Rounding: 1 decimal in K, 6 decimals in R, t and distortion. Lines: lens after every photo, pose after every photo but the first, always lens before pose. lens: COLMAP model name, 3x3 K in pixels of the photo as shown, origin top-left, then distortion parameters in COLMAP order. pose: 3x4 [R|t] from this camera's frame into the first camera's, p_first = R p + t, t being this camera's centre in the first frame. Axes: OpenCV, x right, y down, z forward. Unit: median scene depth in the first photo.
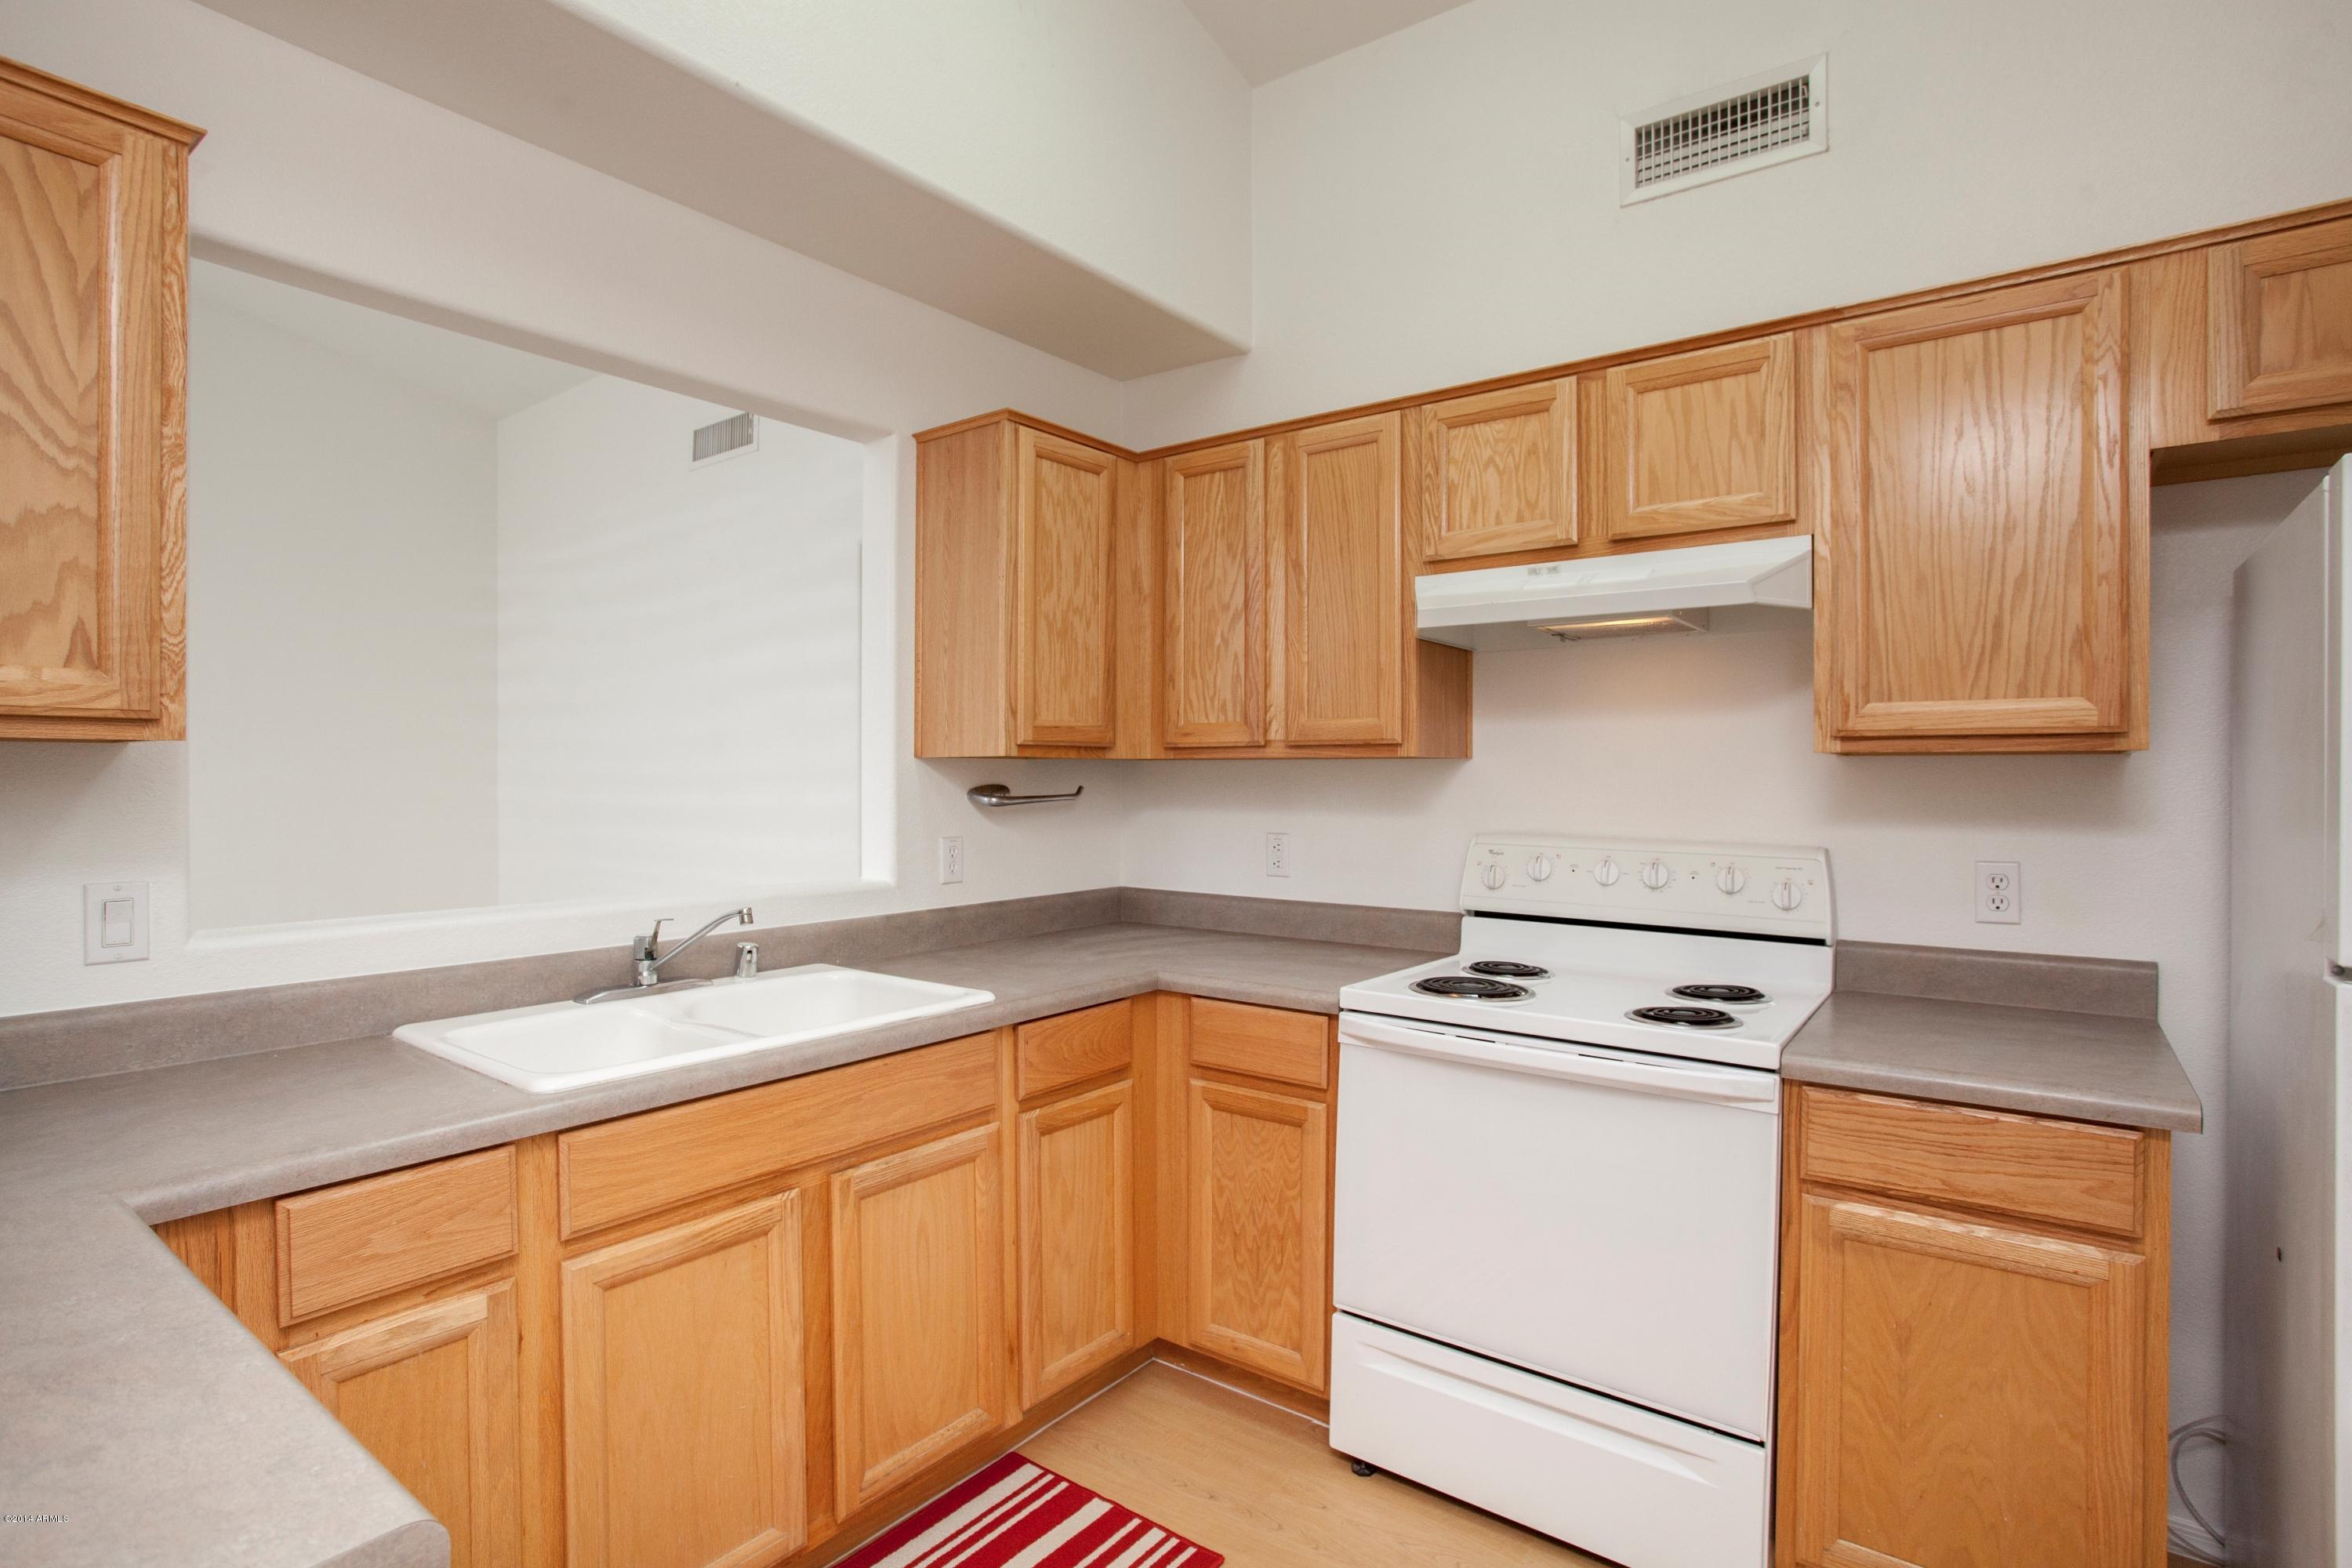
lens RADIAL K [[1156.0, 0, 1169.0], [0, 1156.0, 785.7], [0, 0, 1]] dist [-0.063047, 0.029732]
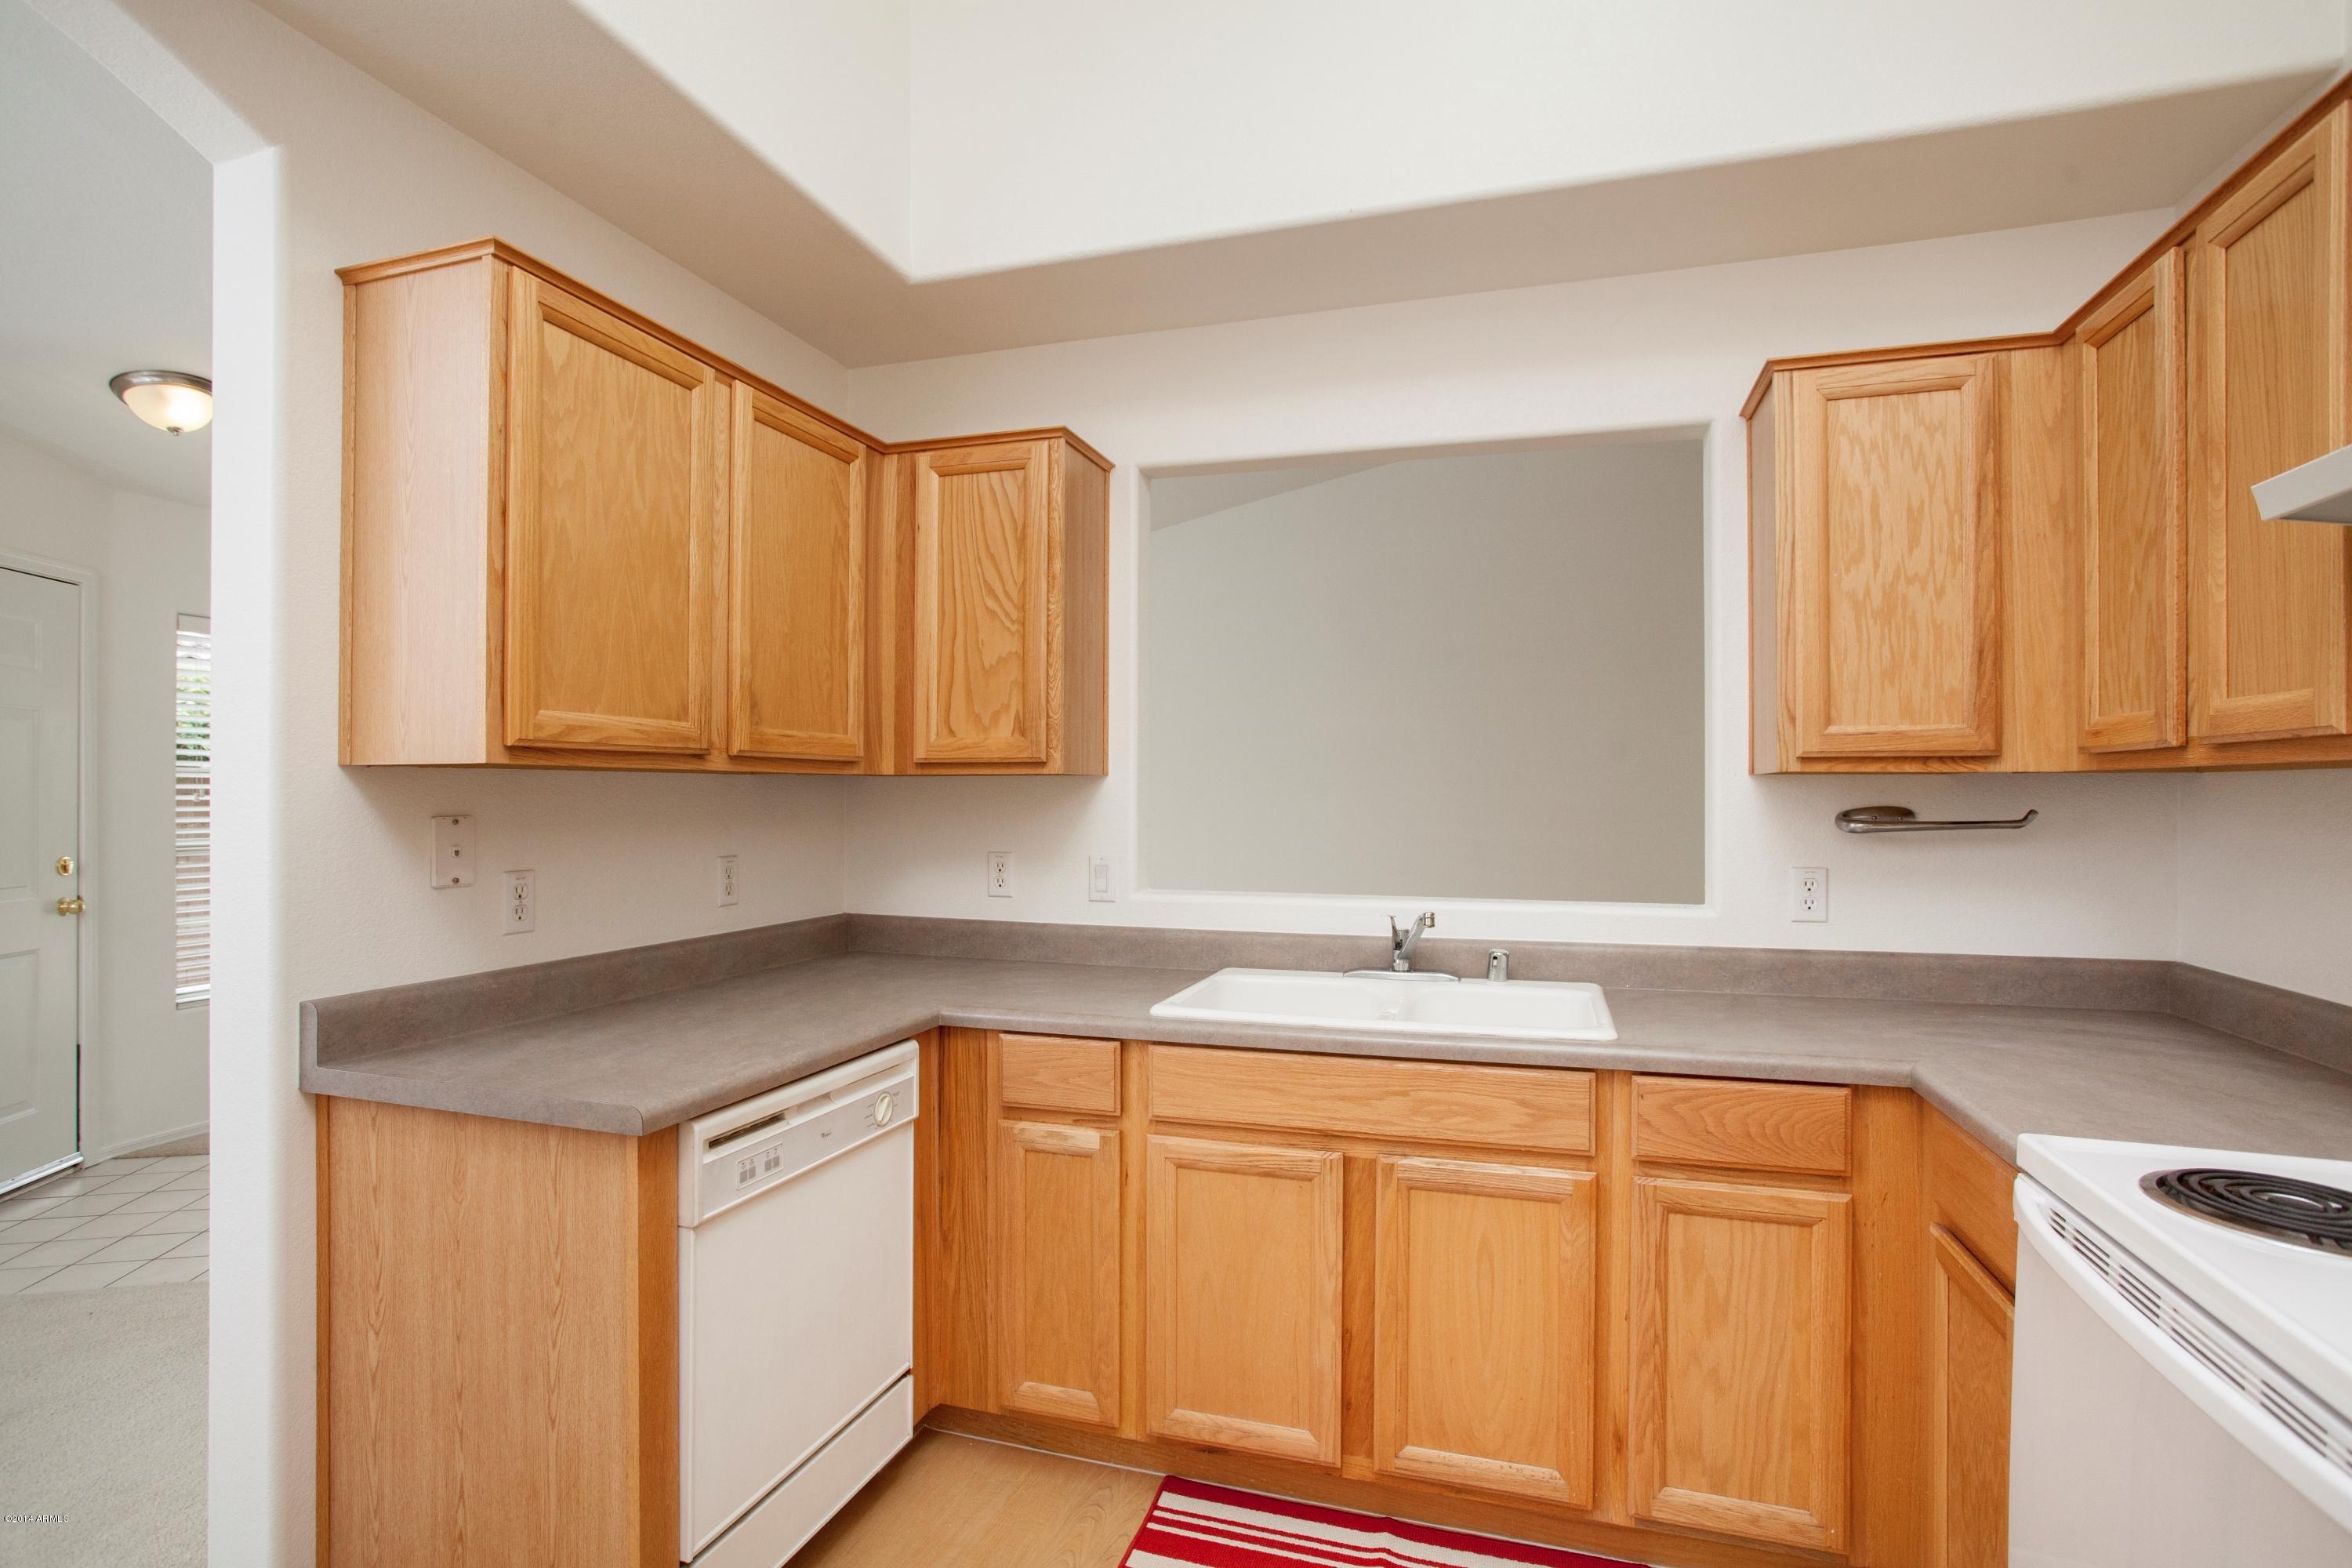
lens RADIAL K [[1156.0, 0, 1169.0], [0, 1156.0, 785.7], [0, 0, 1]] dist [-0.063047, 0.029732]
pose [[0.336415, -0.007092, -0.941687, 0.591052], [-0.011058, 0.999873, -0.011481, -0.001421], [0.941649, 0.014275, 0.336294, 0.371130]]
